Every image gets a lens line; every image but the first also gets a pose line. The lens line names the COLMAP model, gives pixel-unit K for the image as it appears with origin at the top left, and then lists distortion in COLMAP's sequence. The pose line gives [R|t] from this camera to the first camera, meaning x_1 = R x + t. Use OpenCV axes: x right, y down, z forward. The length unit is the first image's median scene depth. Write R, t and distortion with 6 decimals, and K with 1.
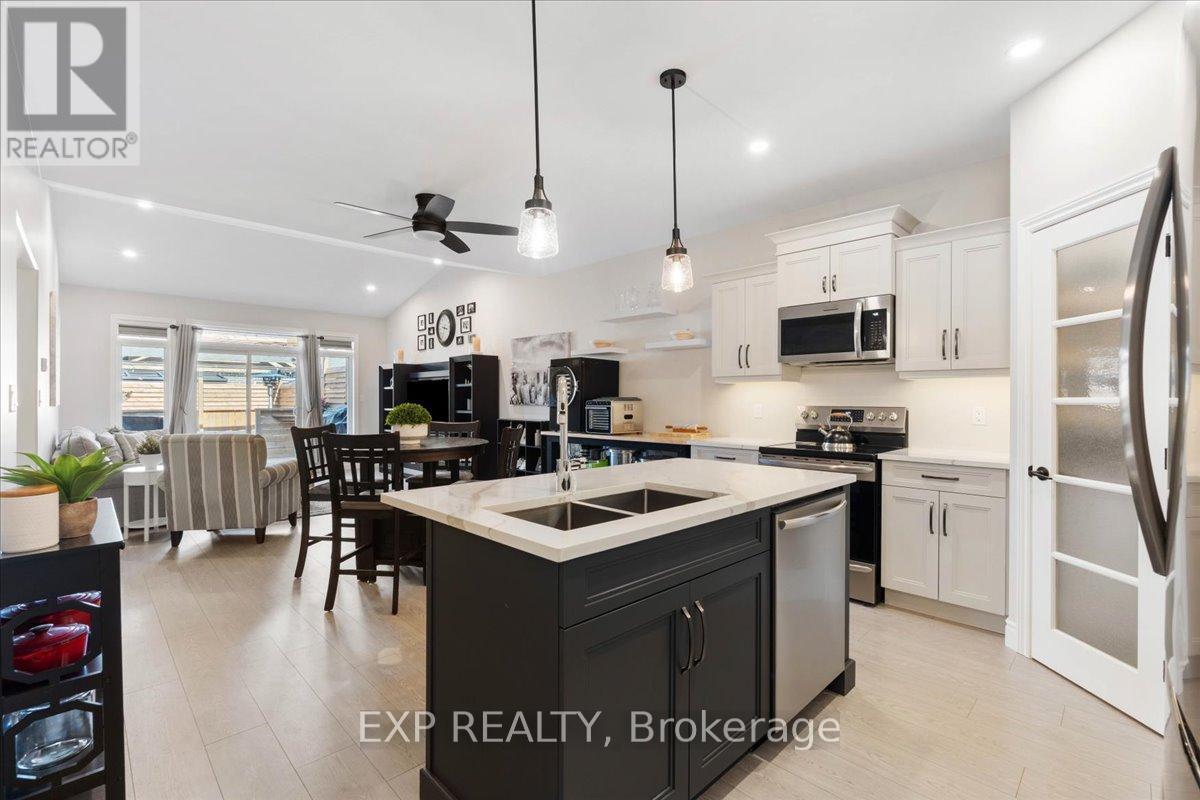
lens RADIAL K [[529.9, 0, 600.0], [0, 529.9, 400.0], [0, 0, 1]] dist [0.000337, 0.000001]
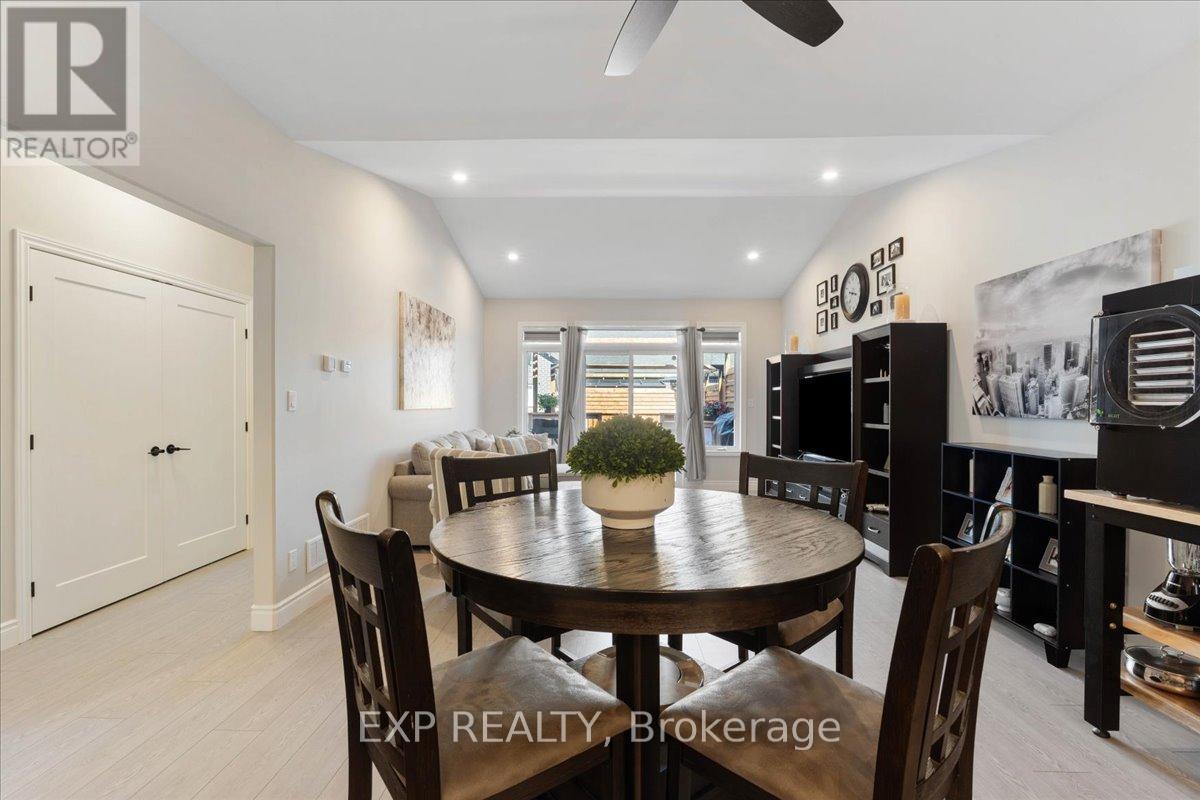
lens RADIAL K [[525.1, 0, 601.7], [0, 525.1, 403.3], [0, 0, 1]] dist [-0.000792, -0.000145]
pose [[0.700051, 0.003159, -0.714086, -0.054722], [-0.004705, 0.999989, -0.000188, -0.000847], [0.714077, 0.003491, 0.700058, 0.361374]]
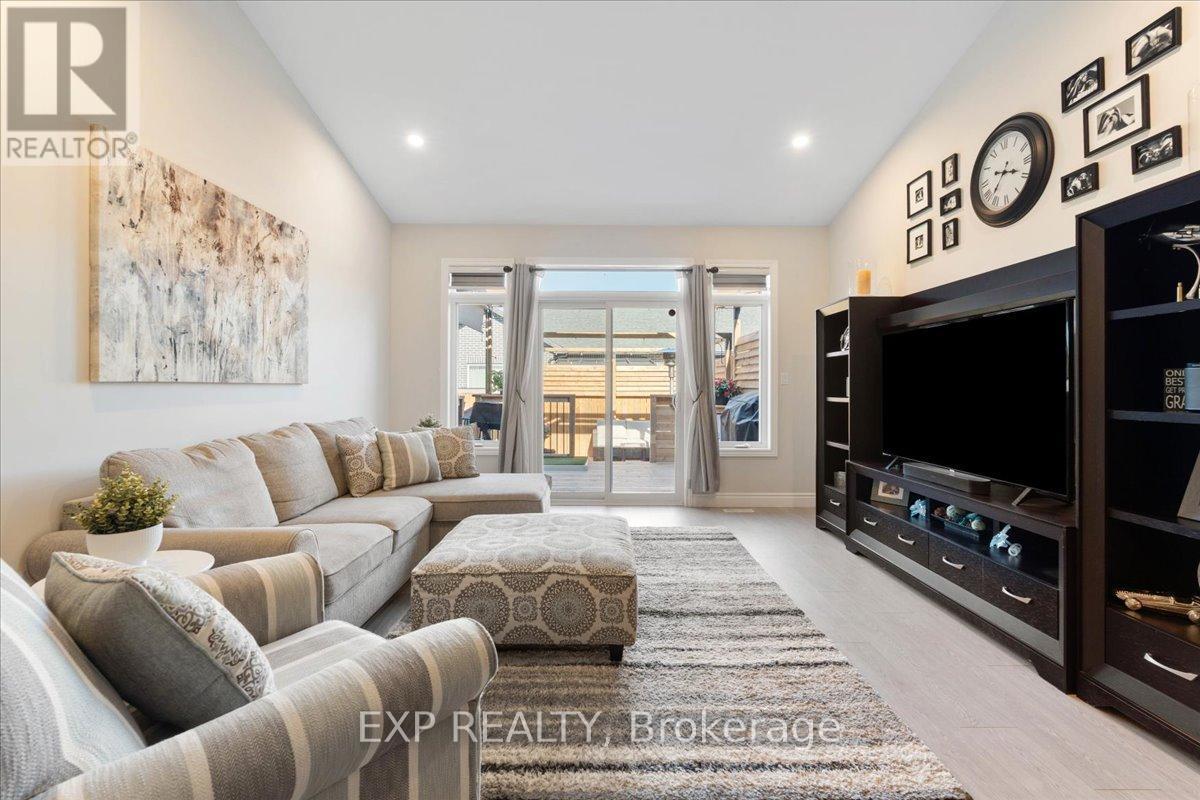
lens RADIAL K [[525.2, 0, 599.6], [0, 525.2, 383.2], [0, 0, 1]] dist [-0.000233, -0.000202]
pose [[0.712671, -0.002715, -0.701493, -0.257891], [-0.004309, 0.999957, -0.008248, 0.009332], [0.701485, 0.008901, 0.712628, 0.603645]]
